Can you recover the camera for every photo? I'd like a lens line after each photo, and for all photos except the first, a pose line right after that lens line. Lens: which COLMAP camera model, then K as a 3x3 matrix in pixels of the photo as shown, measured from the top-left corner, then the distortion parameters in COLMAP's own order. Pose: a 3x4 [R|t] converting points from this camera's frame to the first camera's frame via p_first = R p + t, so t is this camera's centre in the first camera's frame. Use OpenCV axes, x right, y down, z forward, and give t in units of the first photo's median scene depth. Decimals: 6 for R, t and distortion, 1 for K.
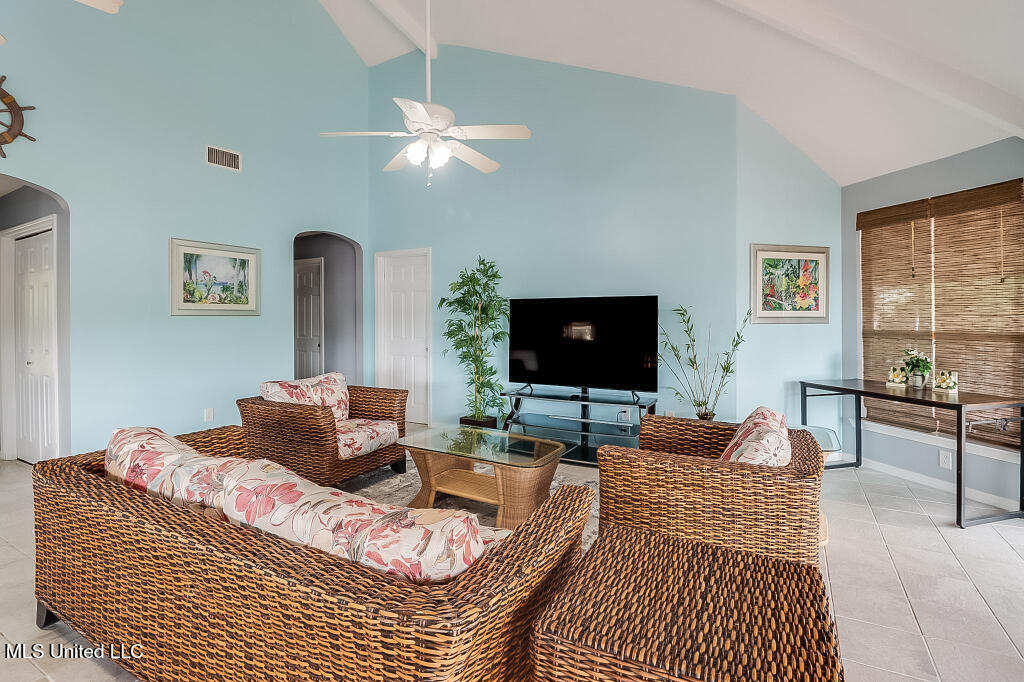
lens RADIAL K [[496.2, 0, 516.2], [0, 496.2, 311.6], [0, 0, 1]] dist [-0.000072, -0.005262]
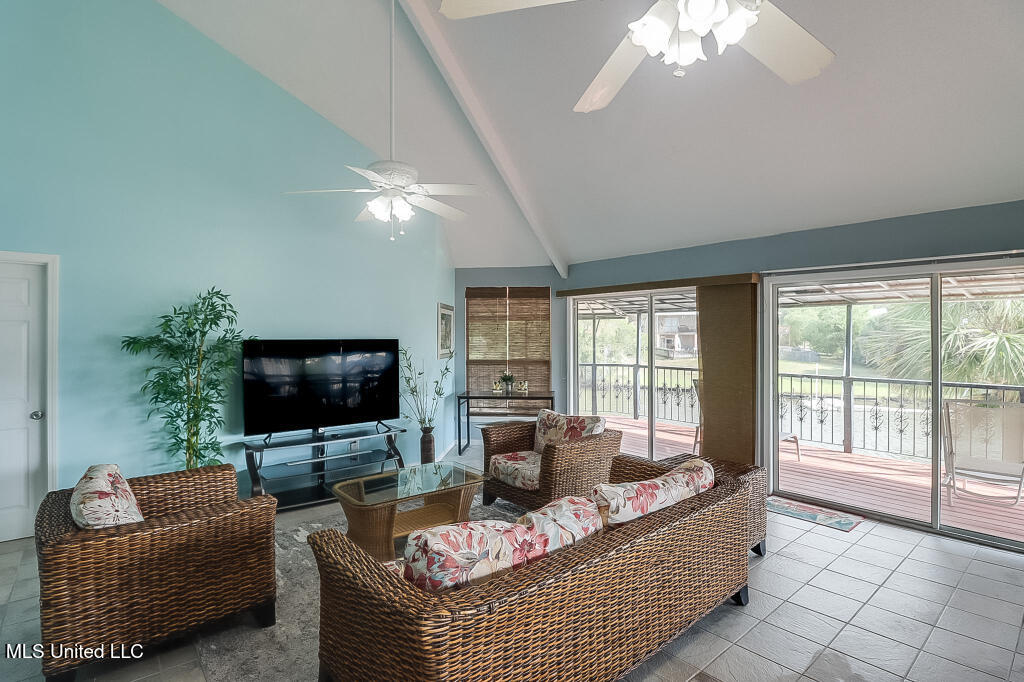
lens RADIAL K [[496.2, 0, 509.5], [0, 496.2, 336.5], [0, 0, 1]] dist [-0.000072, -0.005262]
pose [[0.338952, 0.005271, 0.940789, -0.771312], [-0.006820, 0.999972, -0.003145, -0.036579], [-0.940779, -0.005350, 0.338979, 0.326519]]
